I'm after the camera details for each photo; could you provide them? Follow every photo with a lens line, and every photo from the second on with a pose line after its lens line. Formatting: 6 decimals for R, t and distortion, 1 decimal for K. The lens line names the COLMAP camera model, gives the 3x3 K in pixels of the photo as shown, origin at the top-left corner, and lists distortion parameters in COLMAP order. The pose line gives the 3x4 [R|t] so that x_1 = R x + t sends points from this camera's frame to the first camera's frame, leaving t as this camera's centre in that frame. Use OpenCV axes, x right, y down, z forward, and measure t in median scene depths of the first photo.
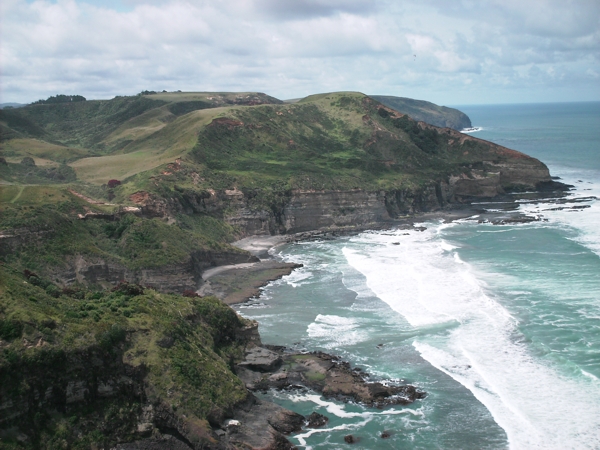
lens RADIAL K [[762.1, 0, 300.0], [0, 762.1, 225.6], [0, 0, 1]] dist [-0.024422, 0.000000]
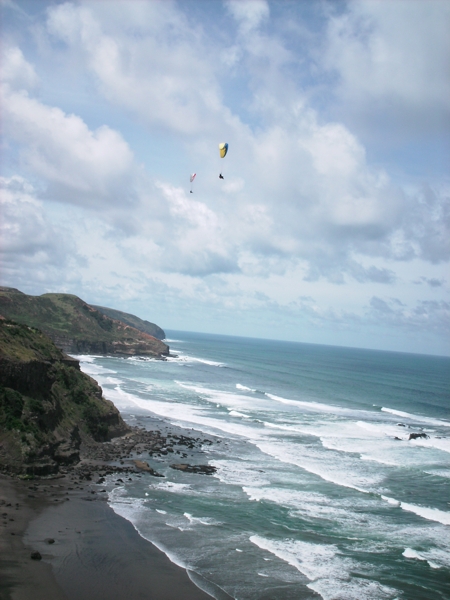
lens RADIAL K [[762.1, 0, 225.6], [0, 762.1, 300.2], [0, 0, 1]] dist [-0.024422, 0.000000]
pose [[0.959251, 0.139731, 0.245585, -0.025411], [-0.090855, 0.975539, -0.200174, 0.194473], [-0.267548, 0.169704, 0.948482, -0.957173]]
